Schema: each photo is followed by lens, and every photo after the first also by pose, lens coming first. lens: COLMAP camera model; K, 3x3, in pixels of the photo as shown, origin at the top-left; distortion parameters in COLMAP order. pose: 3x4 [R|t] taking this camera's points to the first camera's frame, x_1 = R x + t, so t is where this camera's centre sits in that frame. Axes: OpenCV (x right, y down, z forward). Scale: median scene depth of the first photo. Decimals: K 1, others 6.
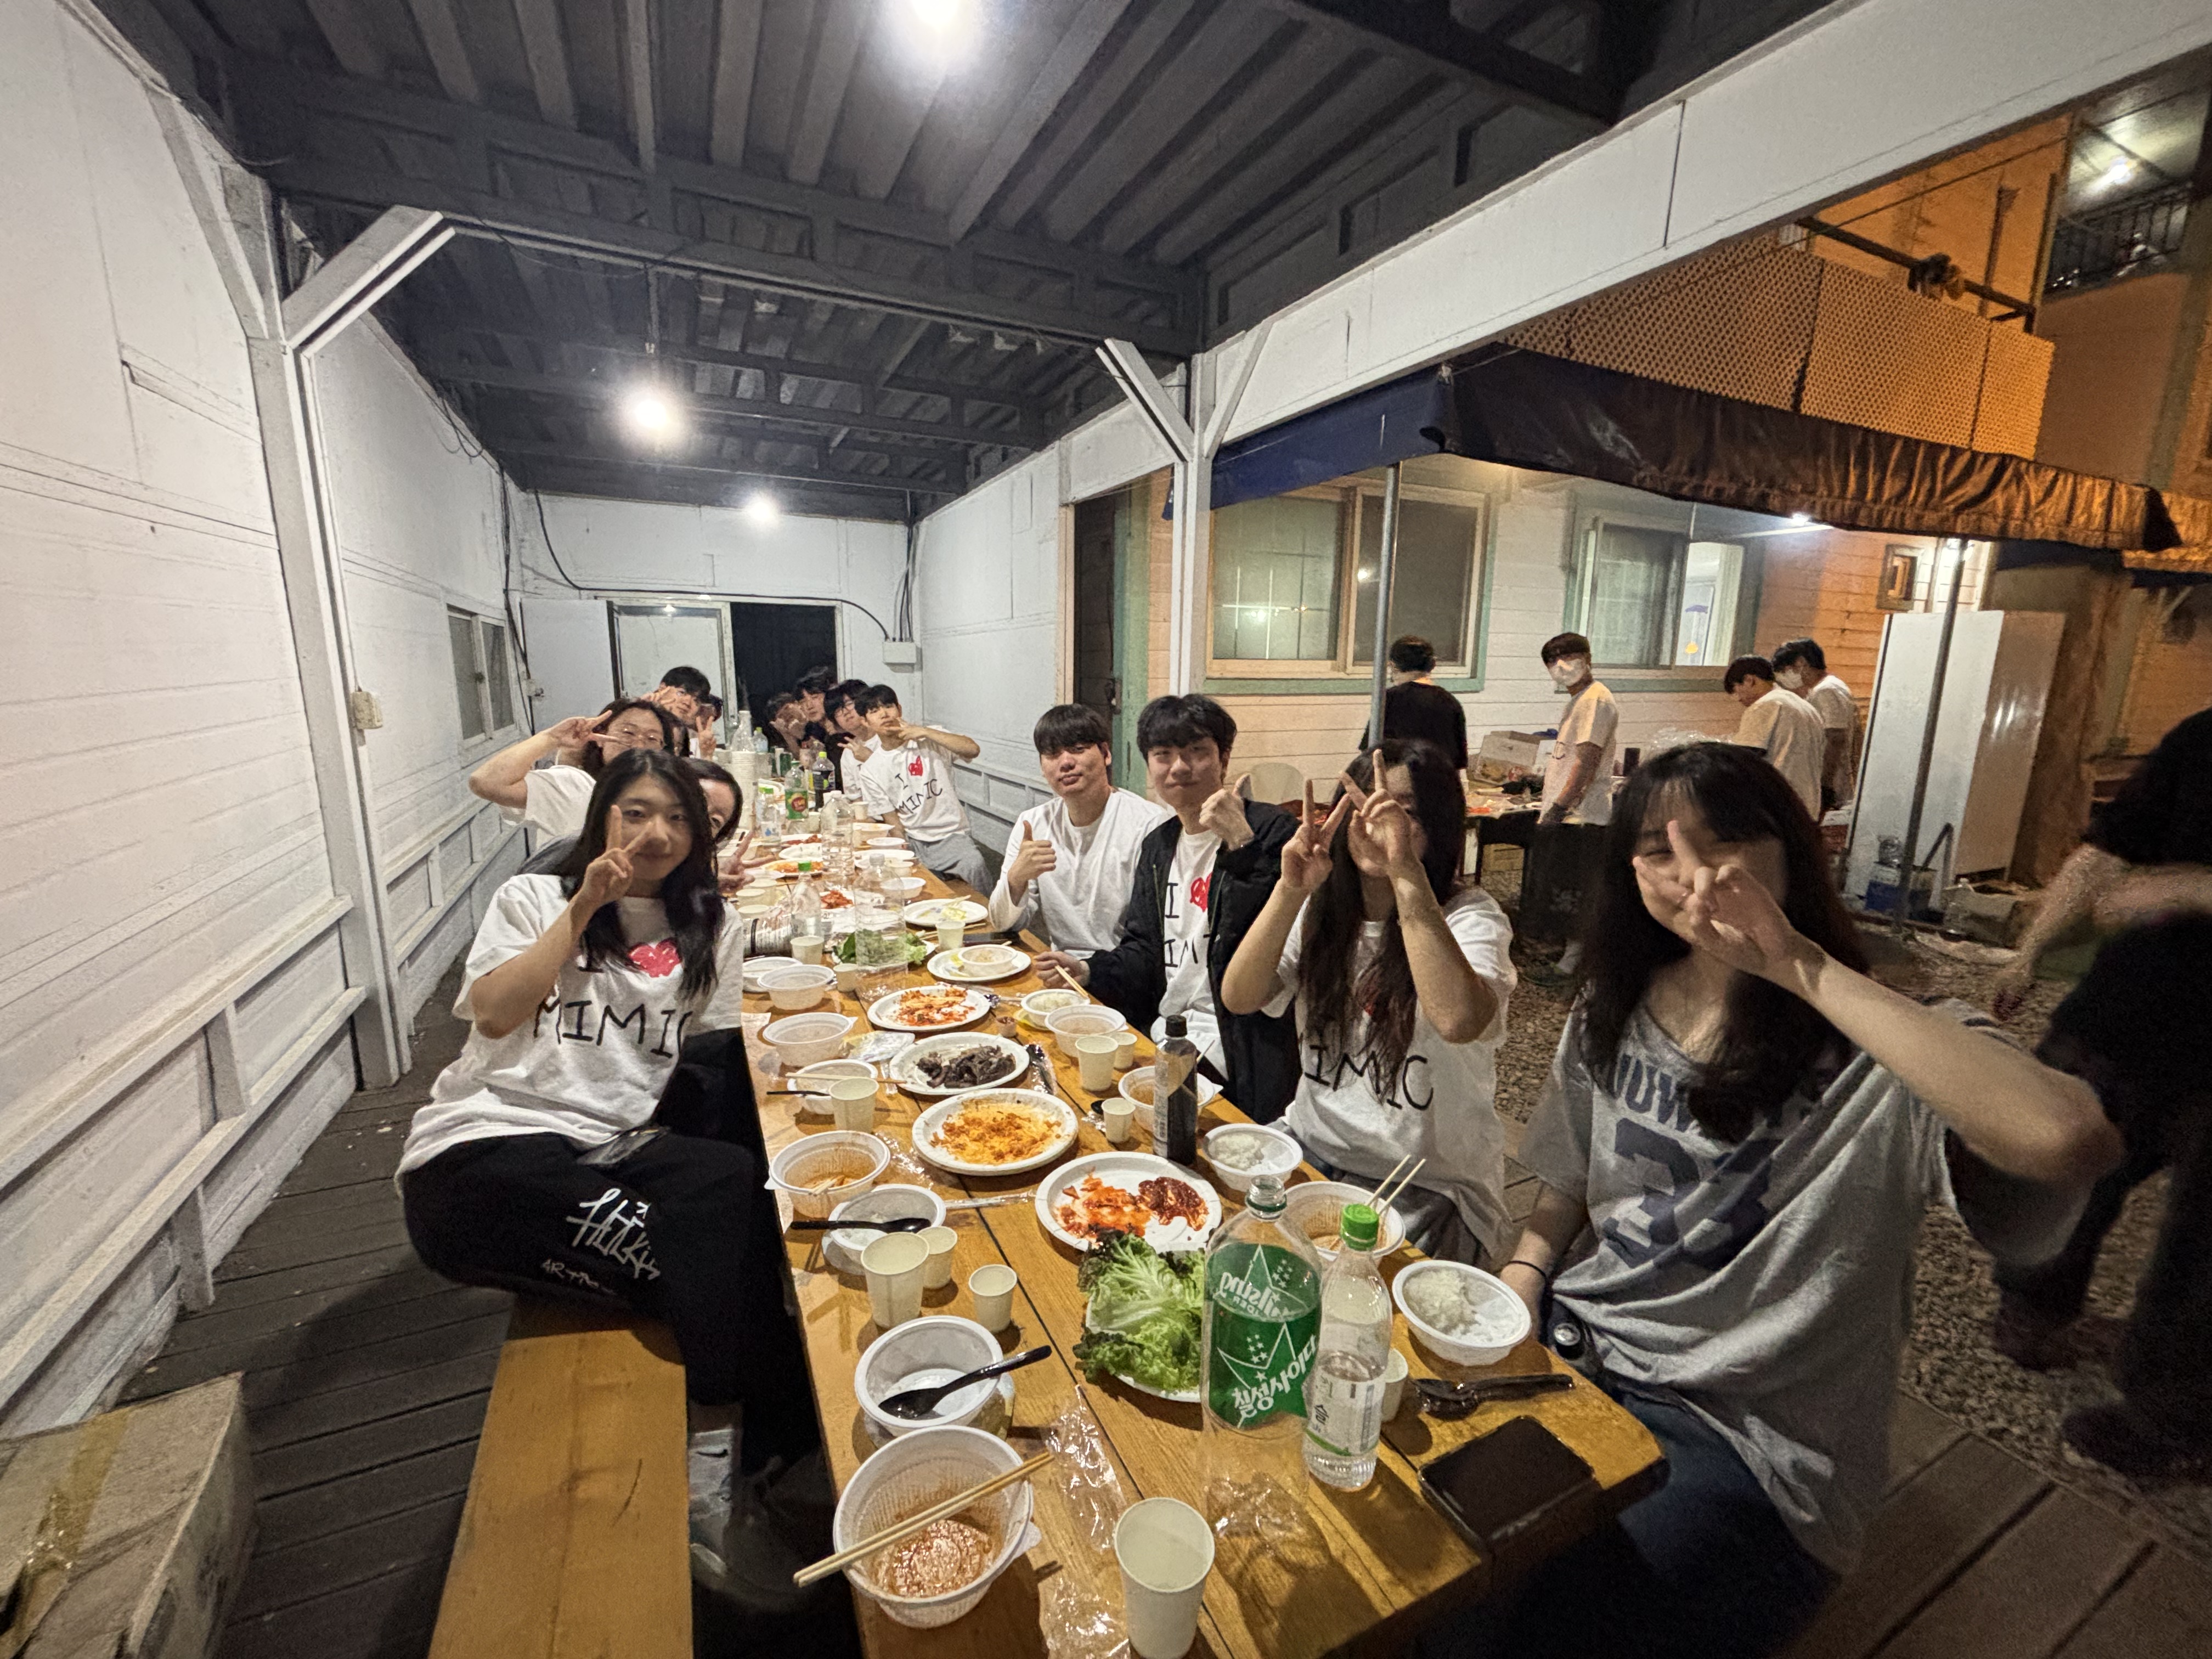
lens RADIAL K [[887.0, 0, 1115.6], [0, 887.0, 828.2], [0, 0, 1]] dist [0.002216, 0.000026]
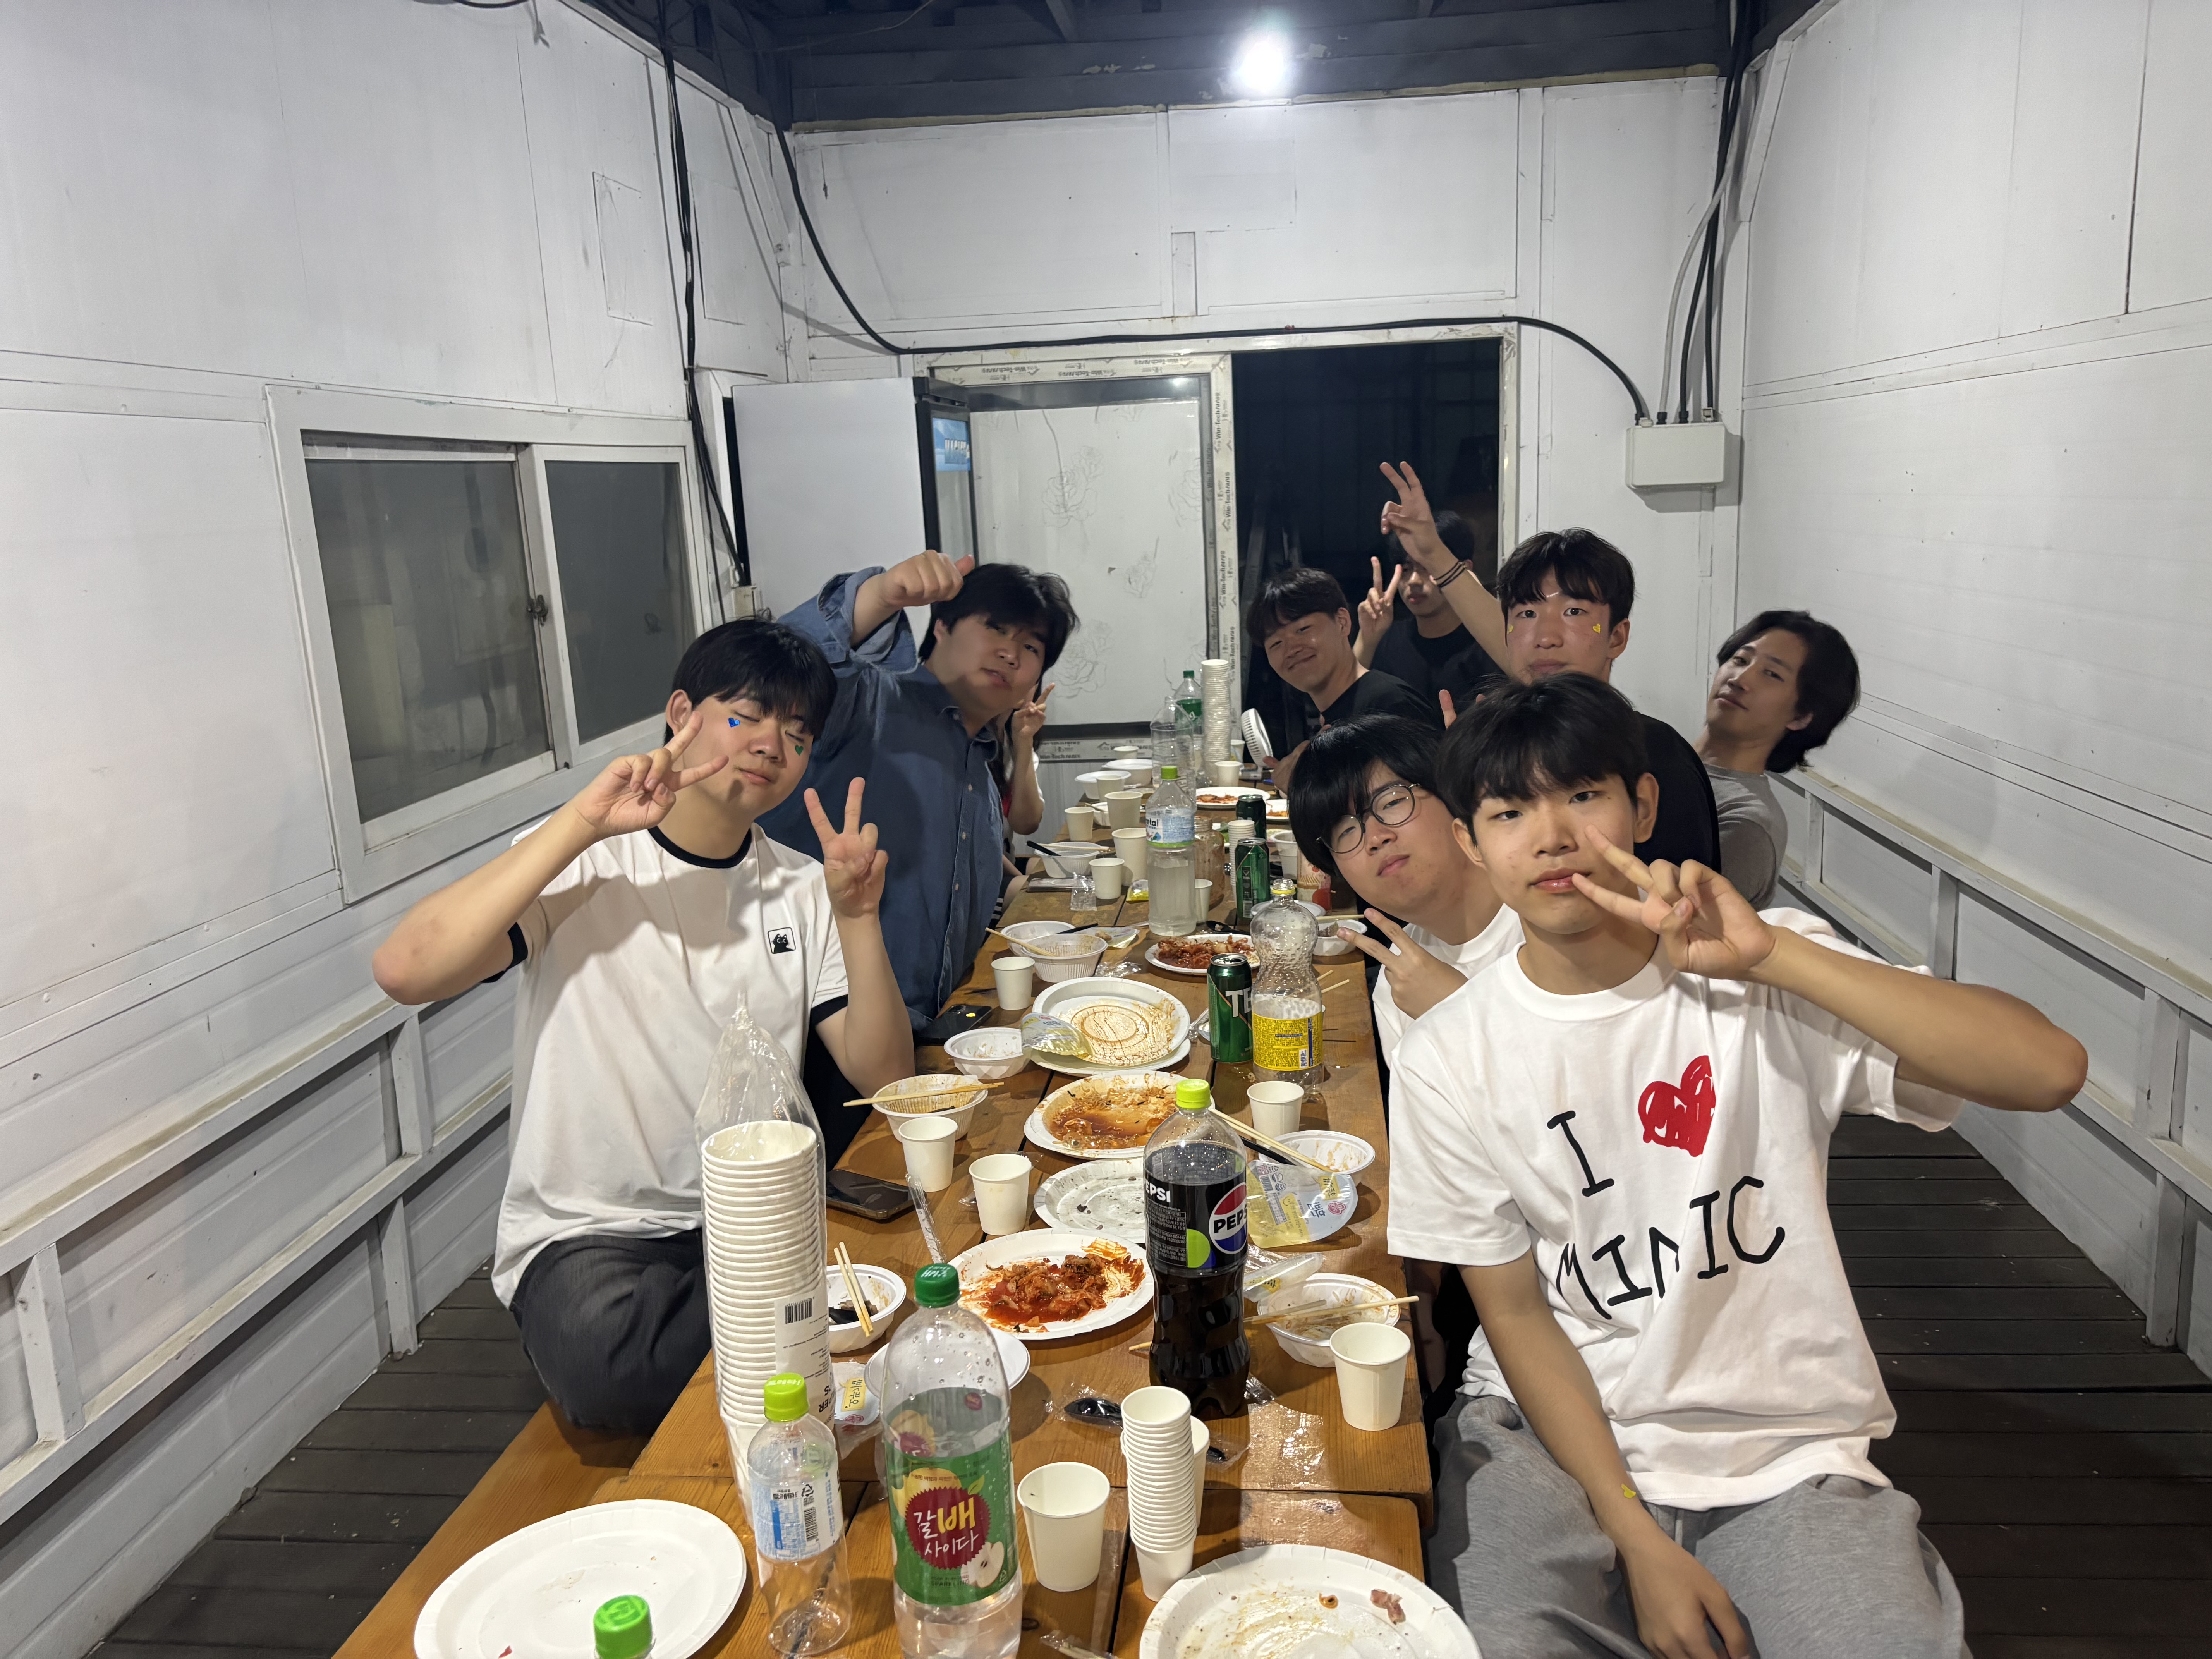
lens RADIAL K [[1660.1, 0, 1110.0], [0, 1660.1, 836.7], [0, 0, 1]] dist [0.014137, 0.002723]
pose [[0.845395, 0.065513, -0.530109, -0.082072], [-0.042066, 0.997533, 0.056194, -0.083004], [0.532483, -0.025206, 0.846066, 0.354887]]
